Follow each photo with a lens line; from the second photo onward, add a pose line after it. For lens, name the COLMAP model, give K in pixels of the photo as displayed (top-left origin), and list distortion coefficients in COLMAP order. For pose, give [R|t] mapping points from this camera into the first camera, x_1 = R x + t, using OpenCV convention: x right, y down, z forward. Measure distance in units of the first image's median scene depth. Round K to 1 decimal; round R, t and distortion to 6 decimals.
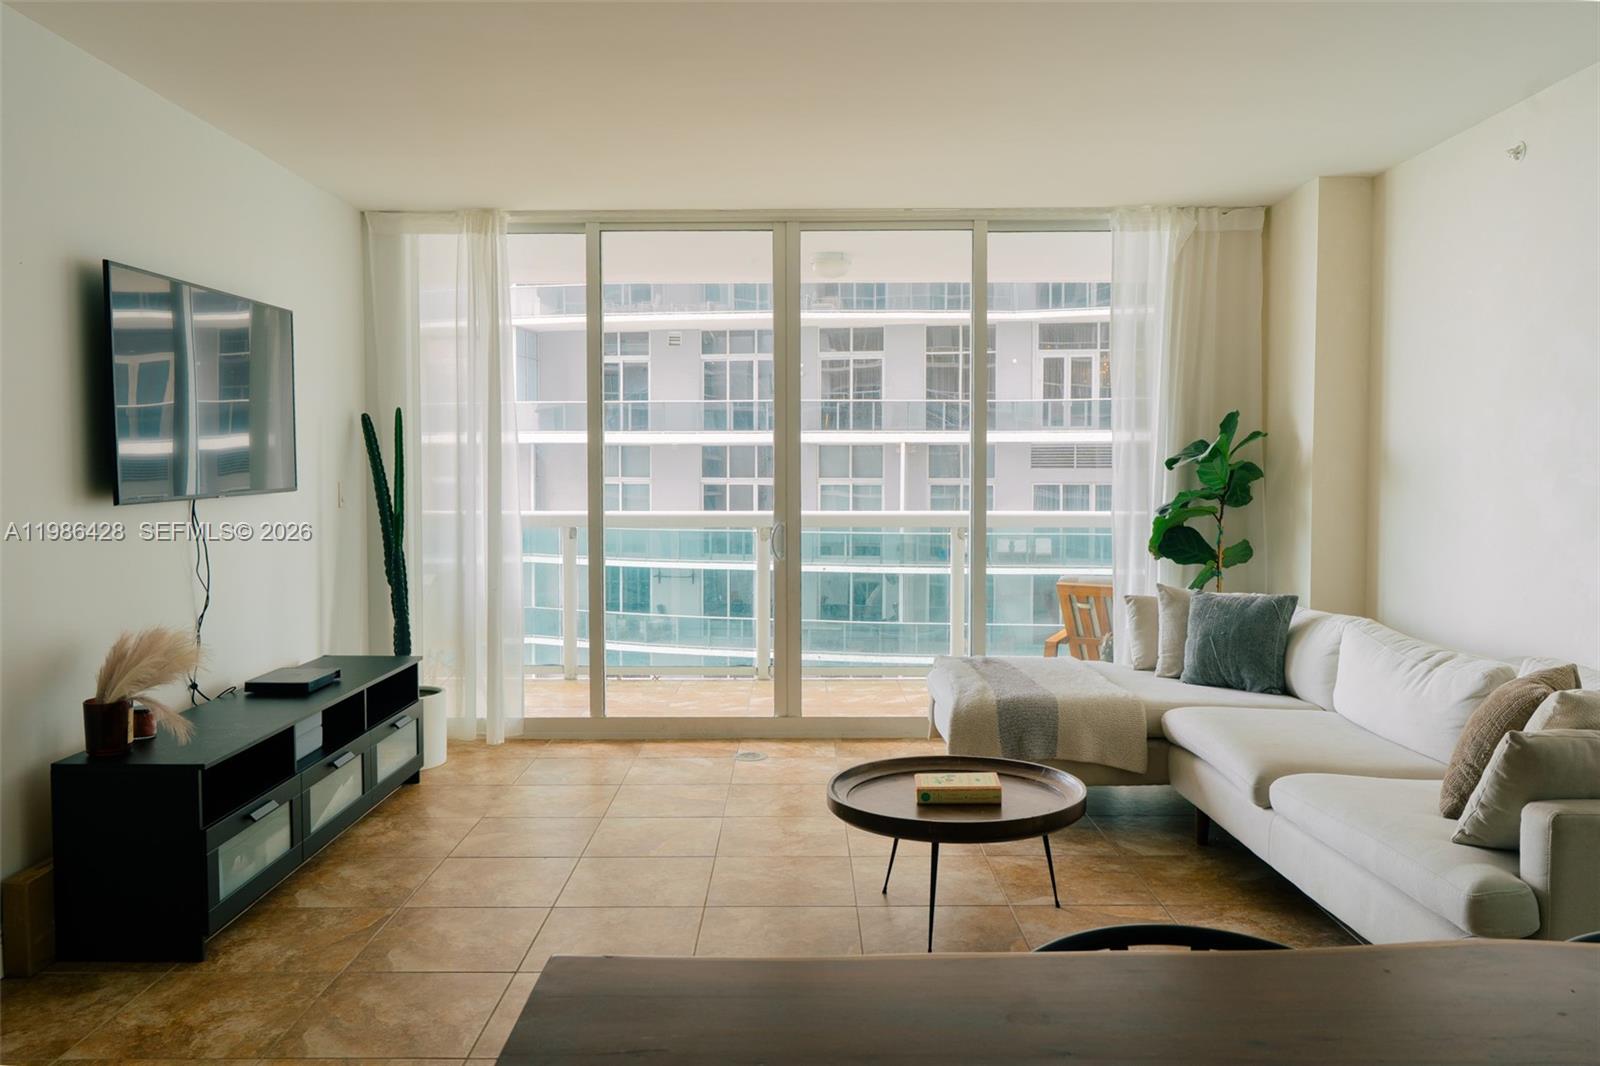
lens RADIAL K [[1186.8, 0, 830.0], [0, 1186.8, 529.7], [0, 0, 1]] dist [0.012689, -0.010272]
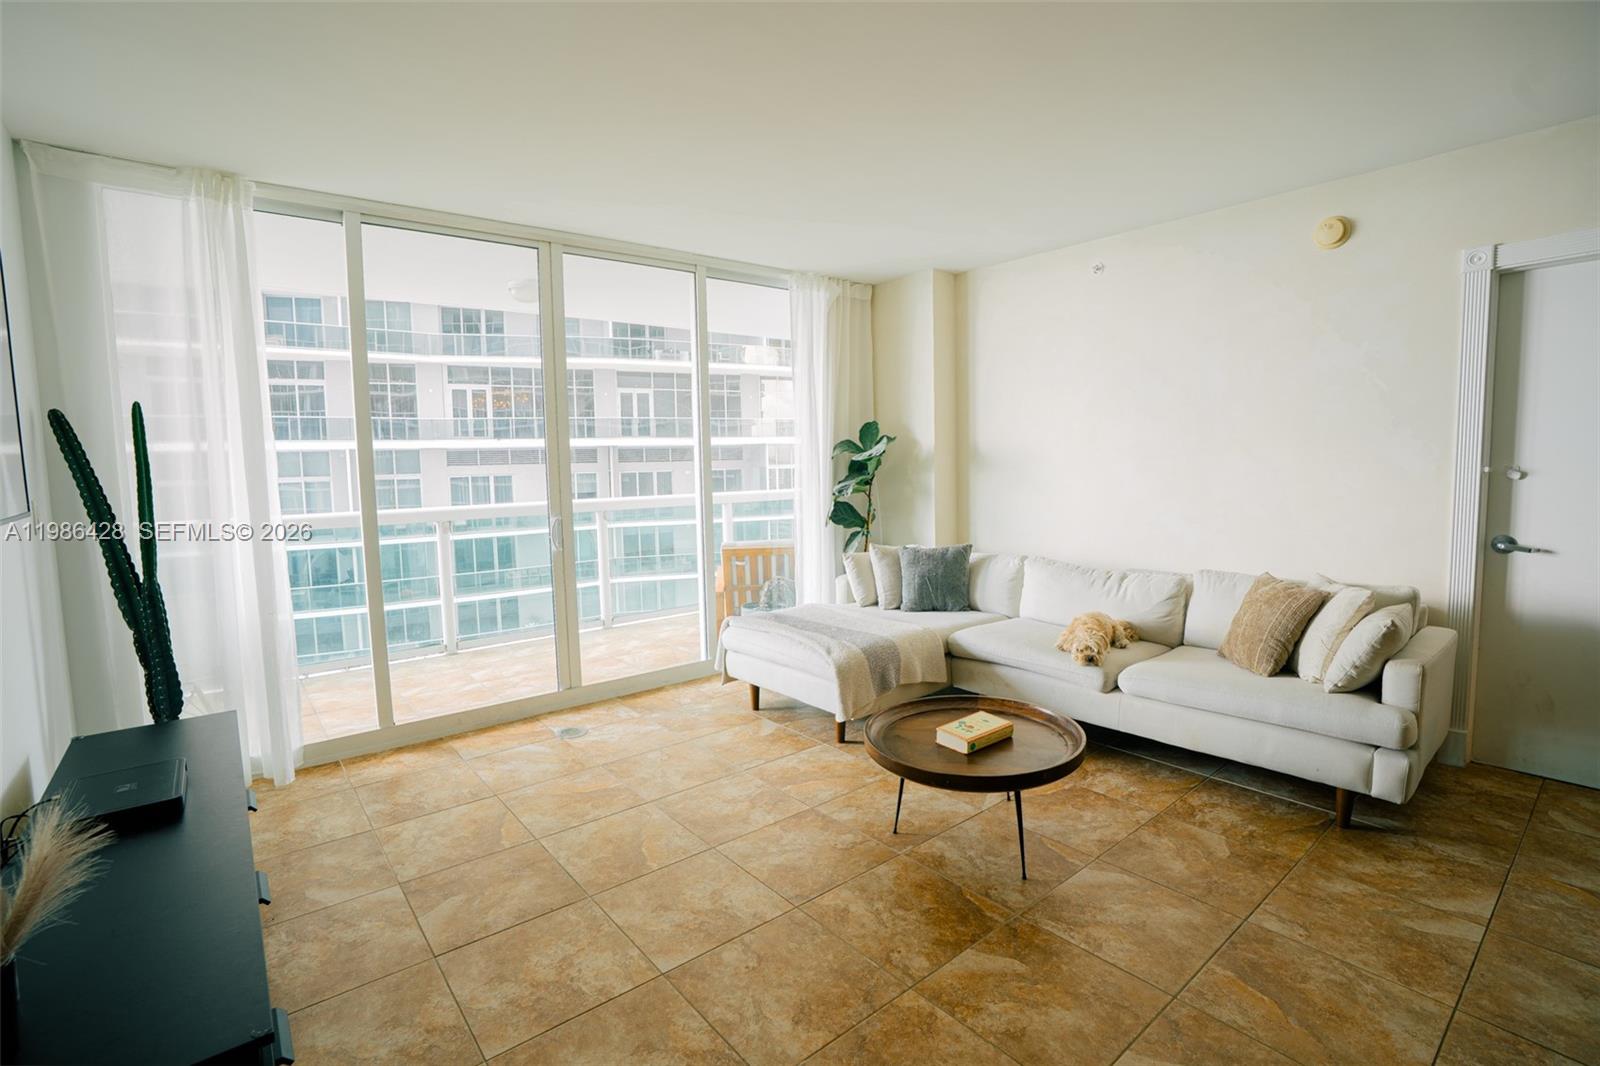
lens RADIAL K [[737.6, 0, 833.7], [0, 737.6, 527.3], [0, 0, 1]] dist [-0.049084, 0.014407]
pose [[0.782626, -0.071906, 0.618326, -0.280614], [0.049984, 0.997358, 0.052718, -0.020565], [-0.620483, -0.010353, 0.784152, 0.323854]]
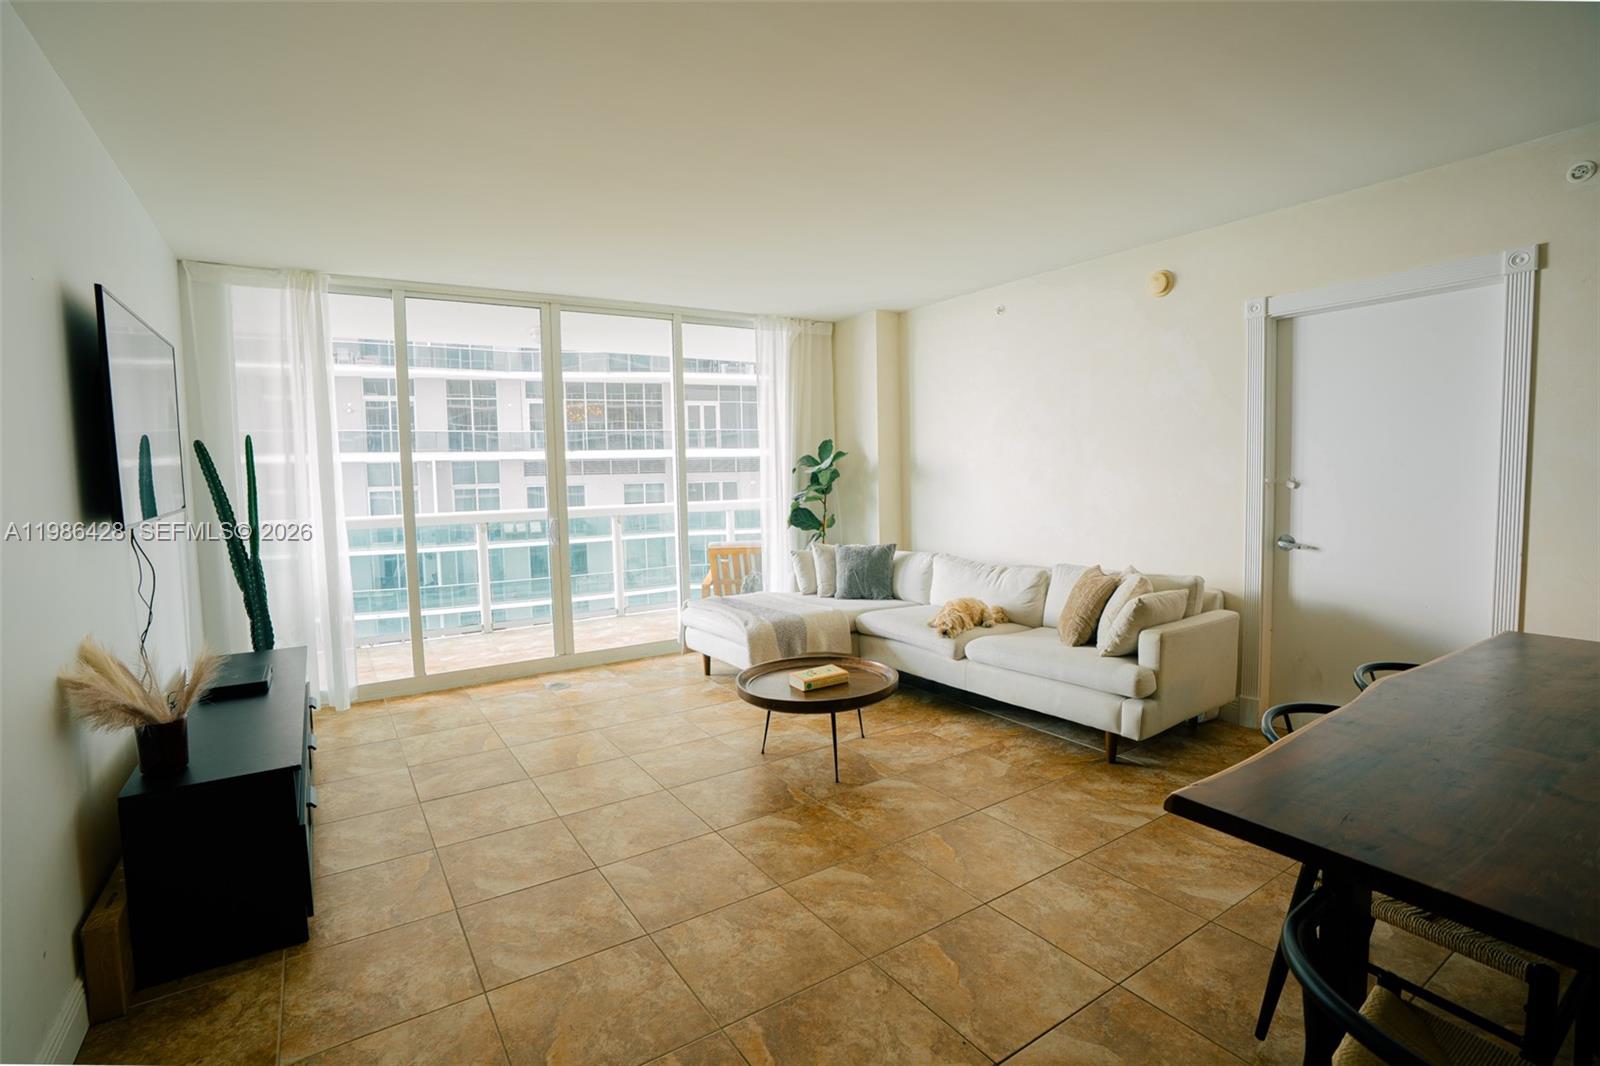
lens RADIAL K [[737.6, 0, 825.5], [0, 737.6, 525.1], [0, 0, 1]] dist [-0.049084, 0.014407]
pose [[0.840153, -0.056542, 0.539395, -0.256266], [0.047078, 0.998400, 0.031329, -0.010184], [-0.540303, -0.000928, 0.841470, 0.104774]]
